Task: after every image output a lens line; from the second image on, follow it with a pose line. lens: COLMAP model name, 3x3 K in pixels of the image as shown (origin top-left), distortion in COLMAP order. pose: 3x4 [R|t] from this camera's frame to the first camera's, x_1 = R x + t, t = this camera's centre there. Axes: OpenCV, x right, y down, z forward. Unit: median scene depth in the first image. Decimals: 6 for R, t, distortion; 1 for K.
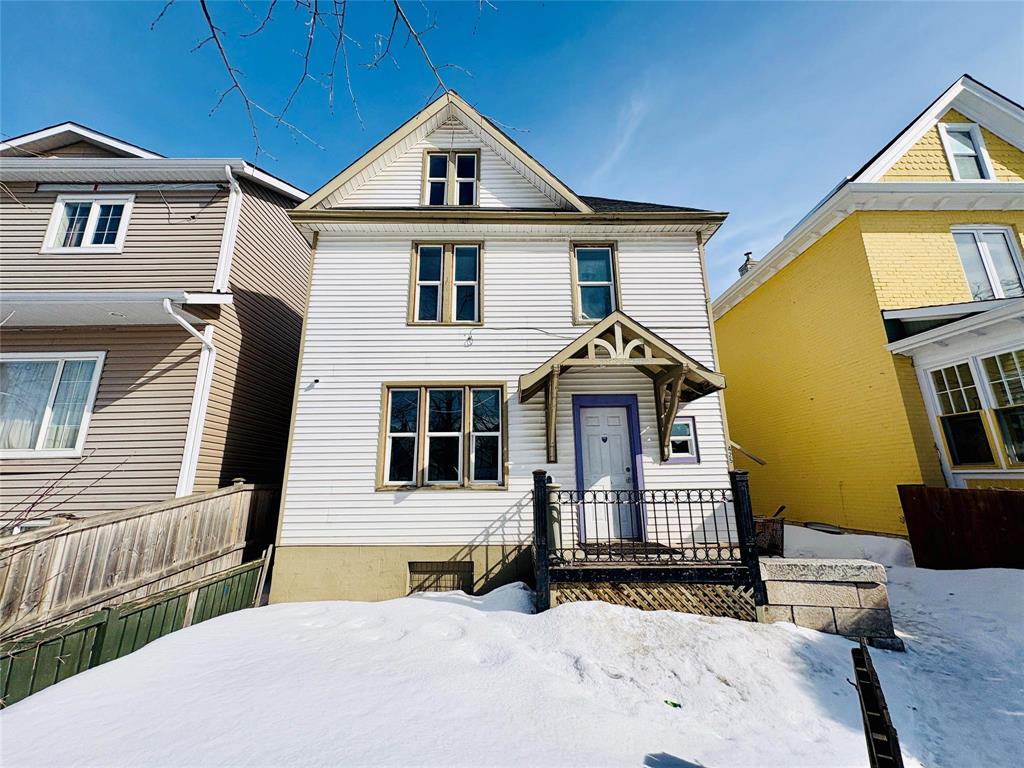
lens RADIAL K [[406.0, 0, 508.2], [0, 406.0, 385.0], [0, 0, 1]] dist [-0.000041, -0.000091]
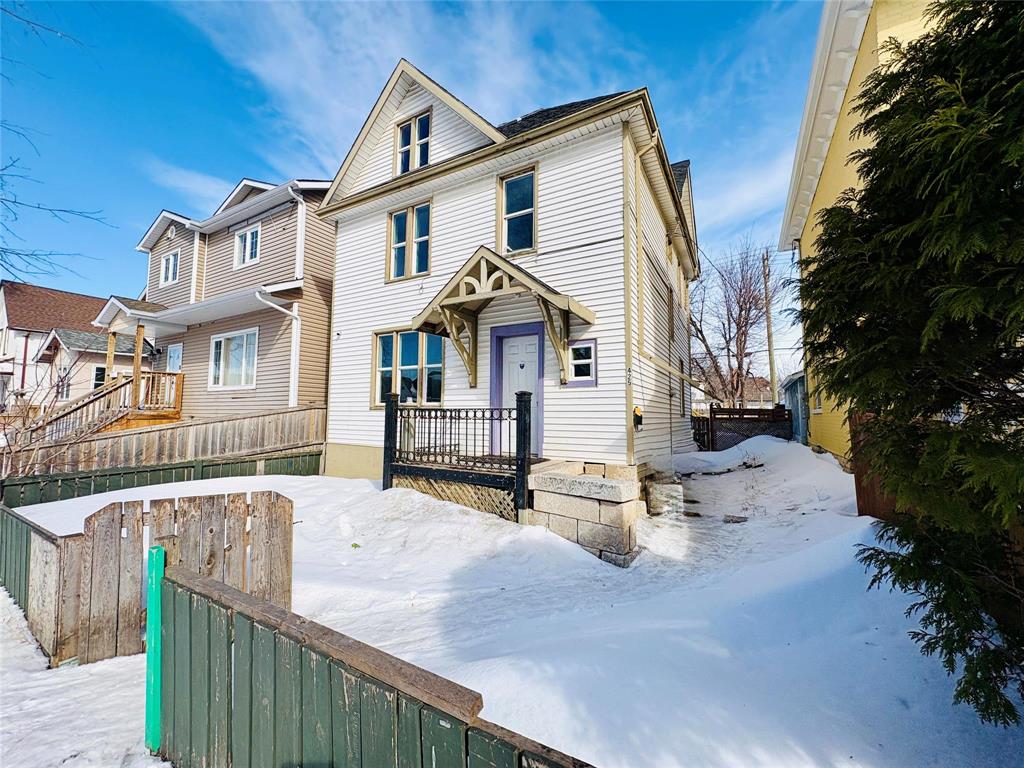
lens RADIAL K [[406.0, 0, 510.7], [0, 406.0, 385.4], [0, 0, 1]] dist [-0.000041, -0.000091]
pose [[0.861158, -0.018707, -0.507993, 0.750891], [0.105124, 0.984274, 0.141961, 0.028016], [0.497349, -0.175653, 0.849582, 0.057564]]
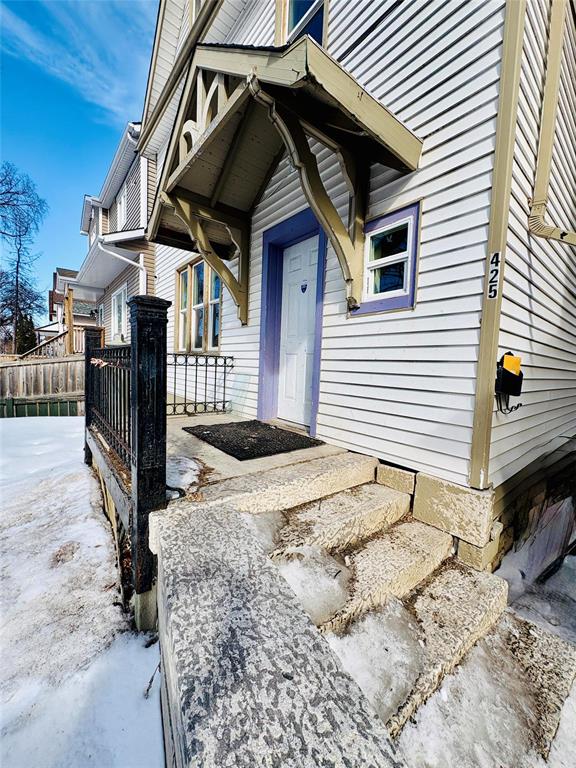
lens RADIAL K [[304.5, 0, 290.2], [0, 304.5, 383.0], [0, 0, 1]] dist [-0.000041, -0.000091]
pose [[0.628136, 0.083918, -0.773565, 0.625002], [0.140665, 0.965540, 0.218965, 0.170899], [0.765283, -0.246353, 0.594687, 0.631773]]
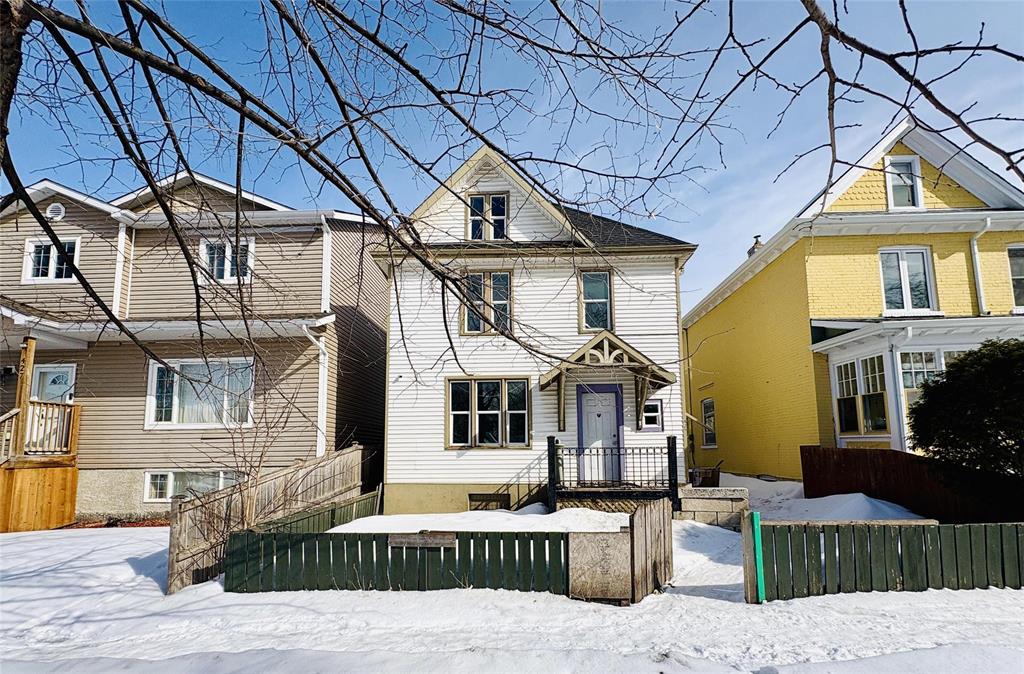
lens RADIAL K [[441.6, 0, 507.3], [0, 441.6, 408.5], [0, 0, 1]] dist [0.001872, -0.000301]
pose [[0.998656, -0.004059, -0.051663, -0.006422], [0.011413, 0.989678, 0.142855, -0.115921], [0.050550, -0.143253, 0.988394, -0.557598]]
